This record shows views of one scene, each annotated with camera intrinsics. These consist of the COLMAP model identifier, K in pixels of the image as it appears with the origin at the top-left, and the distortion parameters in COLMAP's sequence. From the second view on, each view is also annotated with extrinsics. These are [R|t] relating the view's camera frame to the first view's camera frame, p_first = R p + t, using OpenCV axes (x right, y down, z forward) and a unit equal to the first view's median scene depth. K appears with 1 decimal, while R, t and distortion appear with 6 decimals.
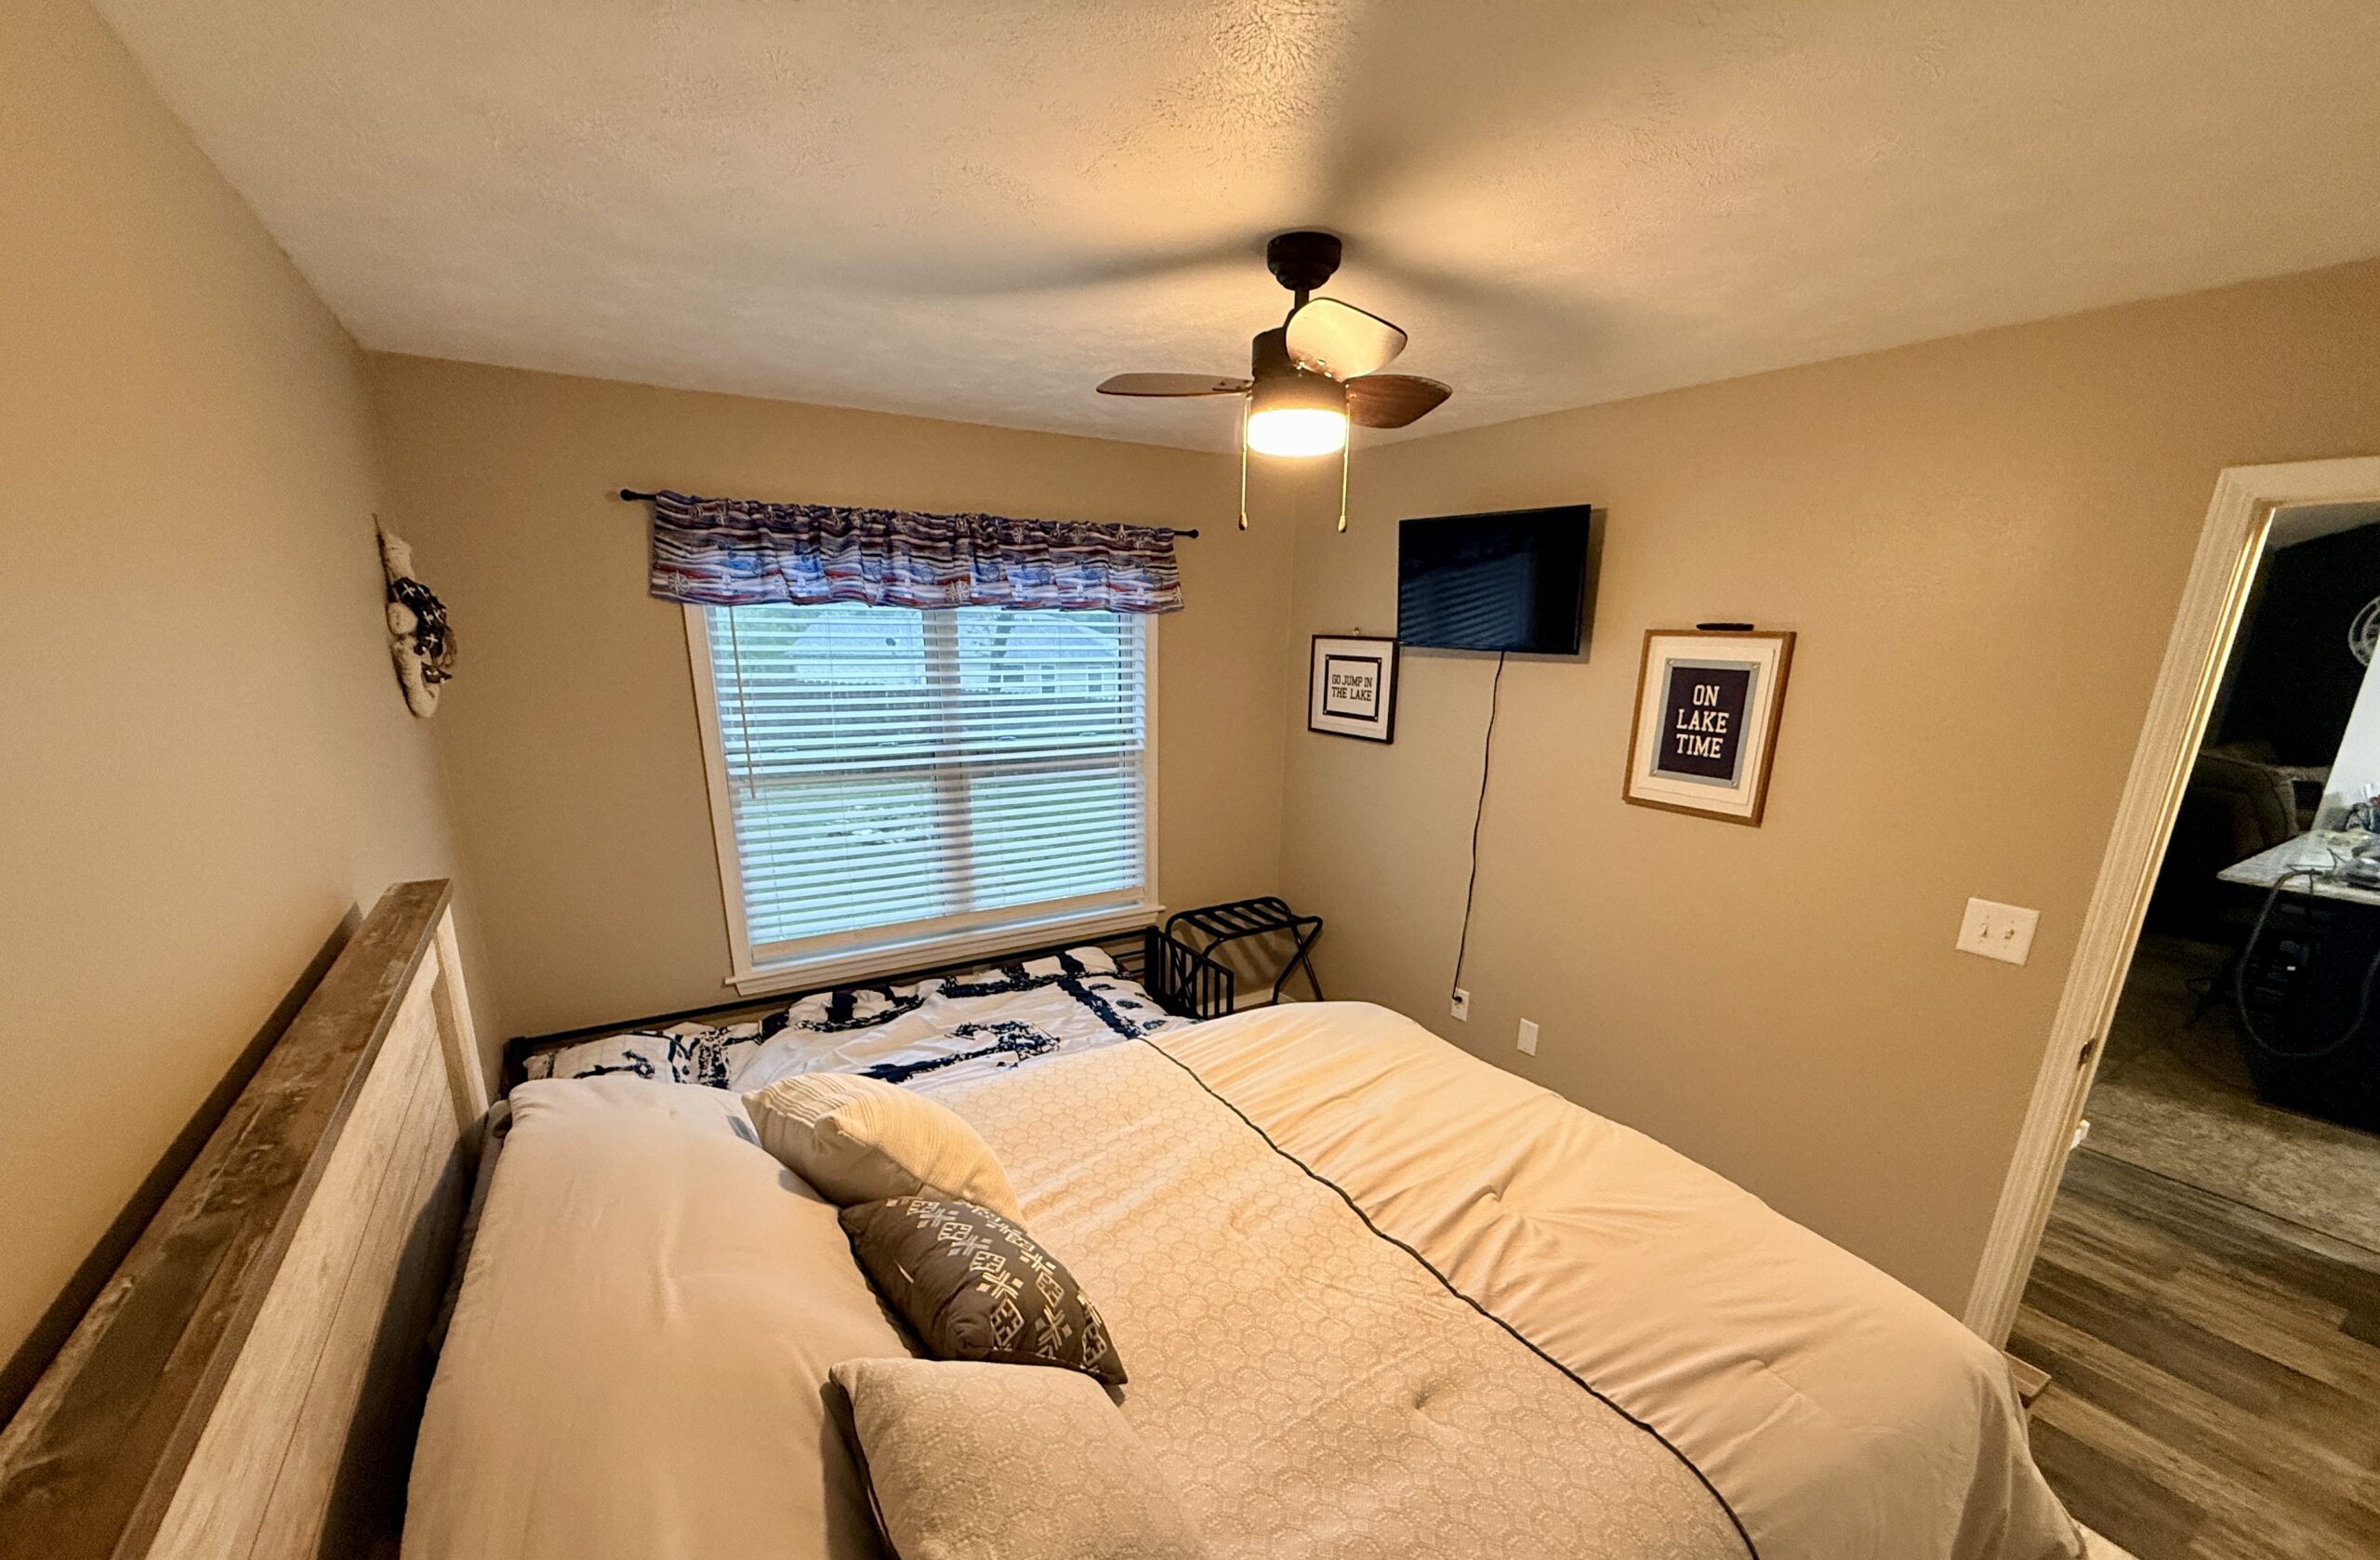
lens RADIAL K [[943.5, 0, 1174.5], [0, 943.5, 891.9], [0, 0, 1]] dist [-0.002208, -0.000027]
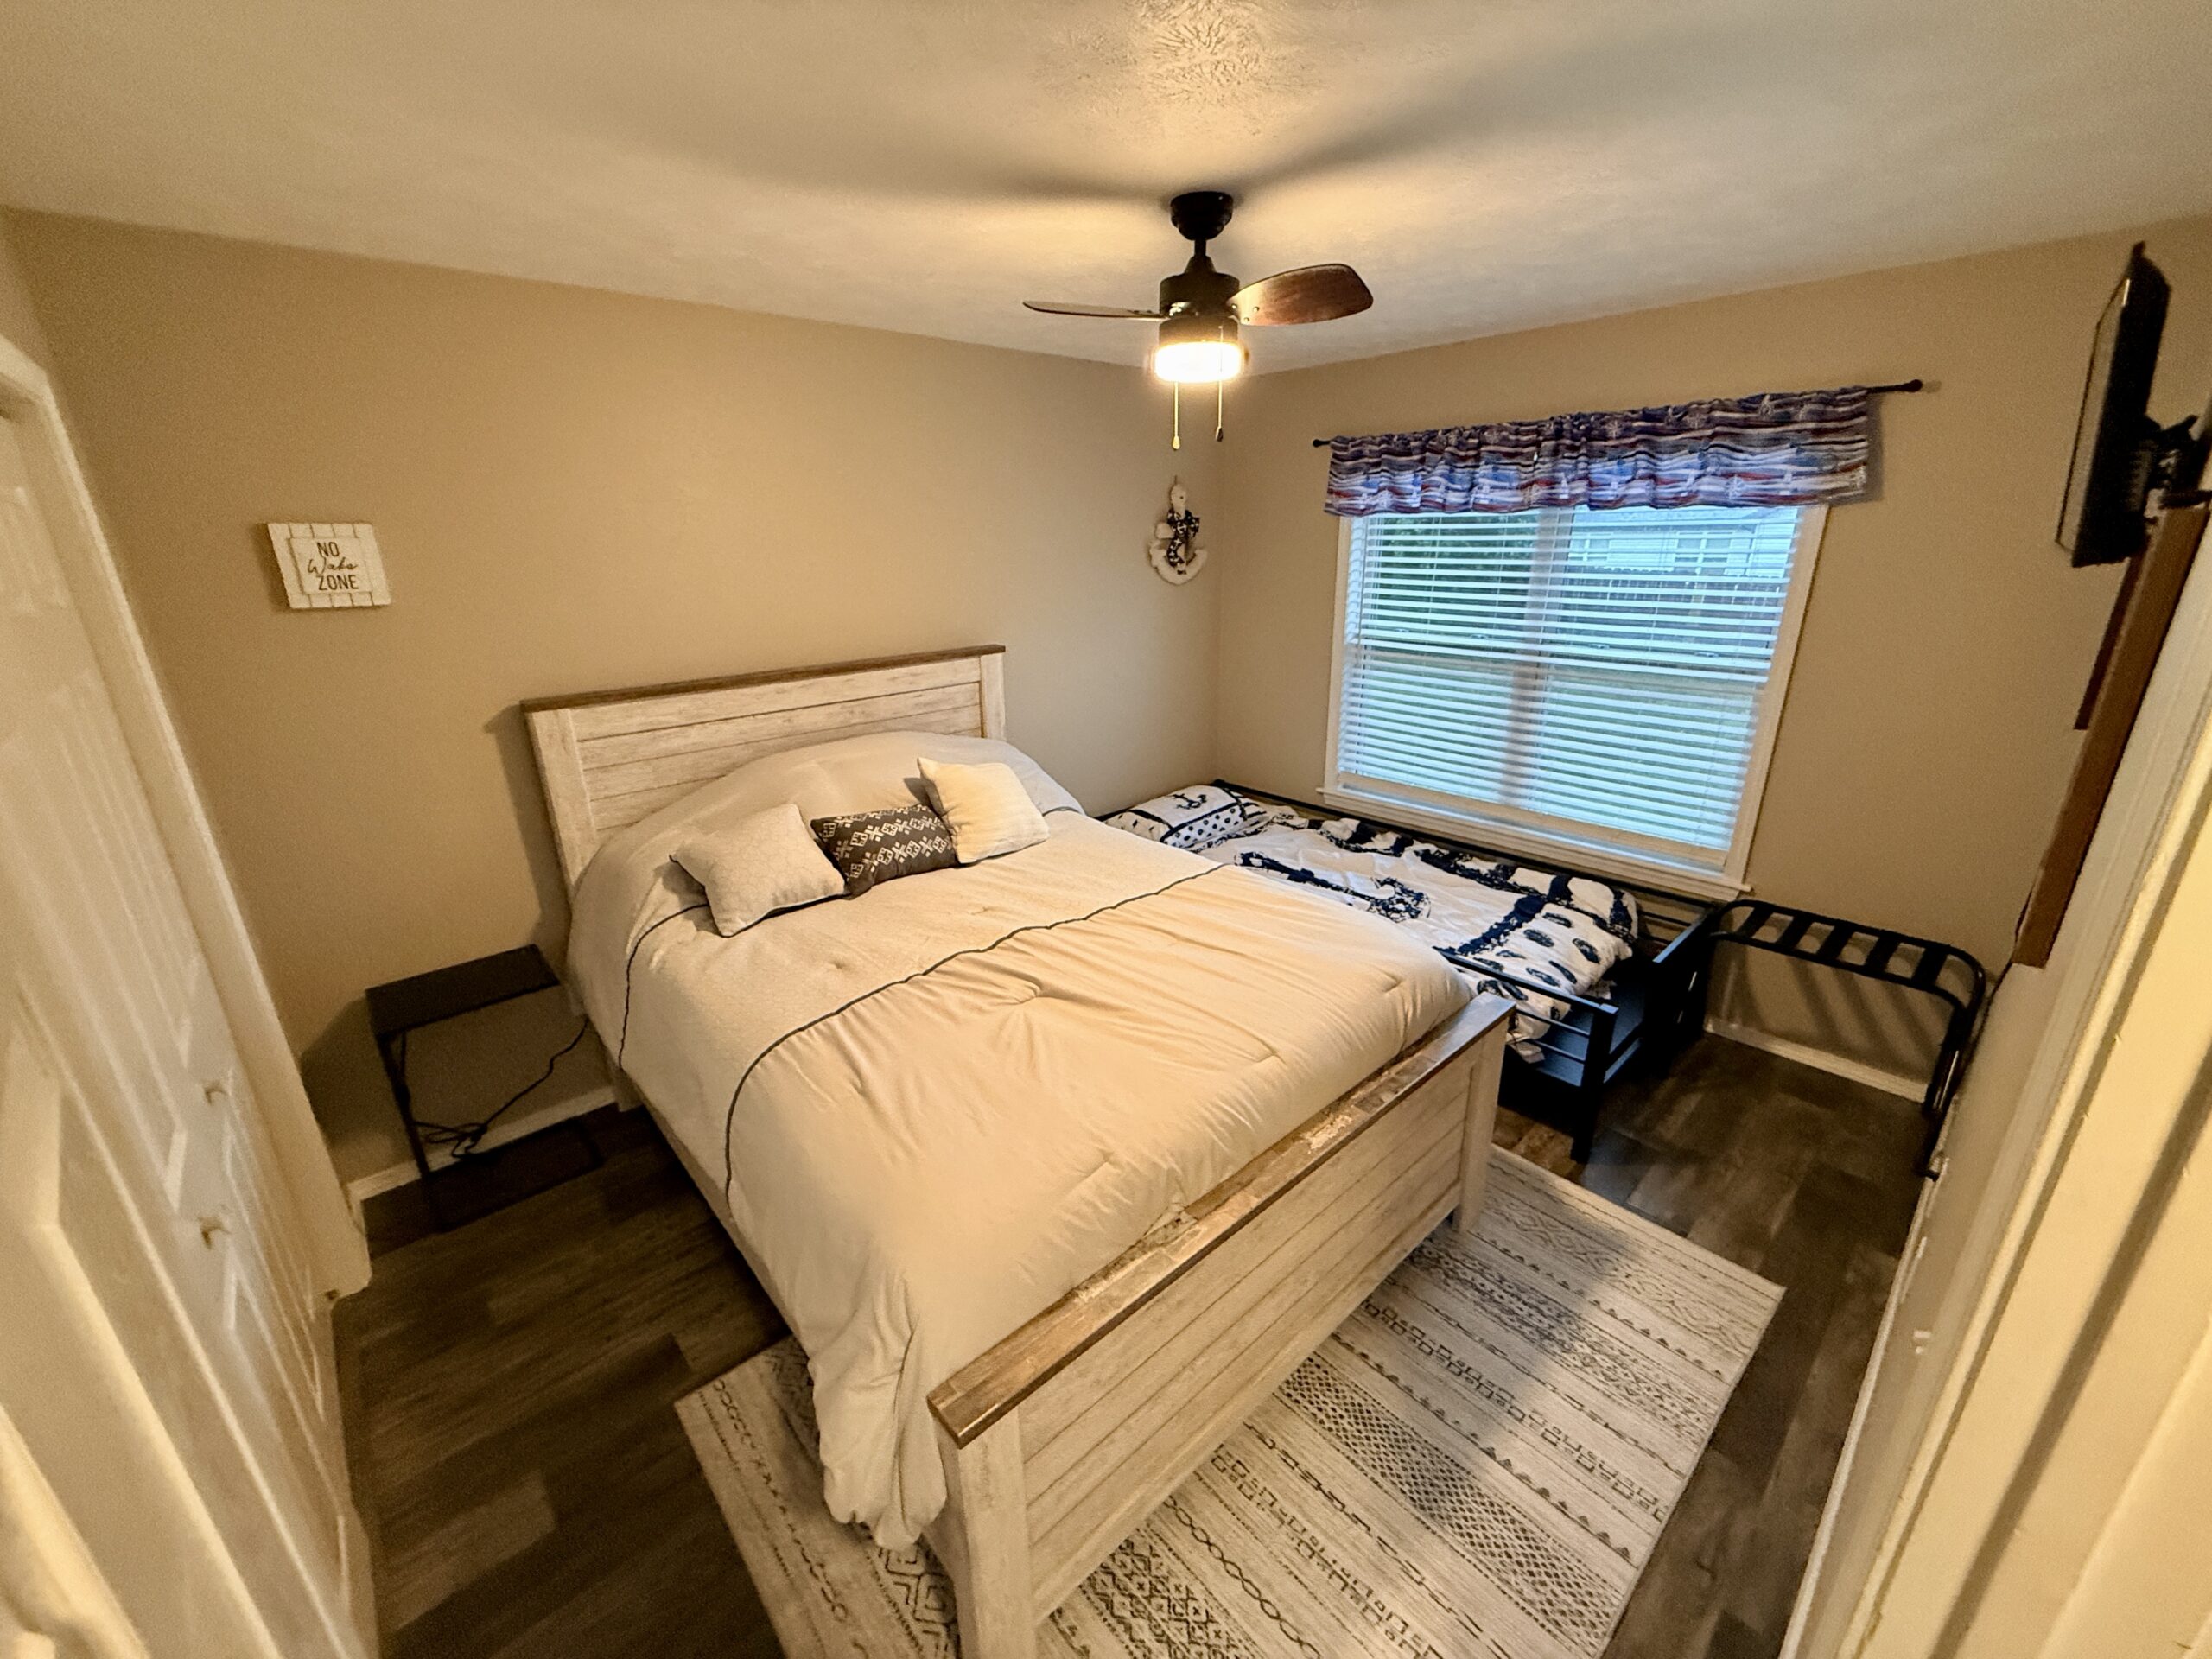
lens RADIAL K [[878.0, 0, 1106.4], [0, 878.0, 826.7], [0, 0, 1]] dist [-0.001282, 0.000532]
pose [[0.188821, 0.300514, -0.934900, 0.677403], [-0.253171, 0.934740, 0.249330, -0.095424], [0.948816, 0.189611, 0.252580, 0.368185]]
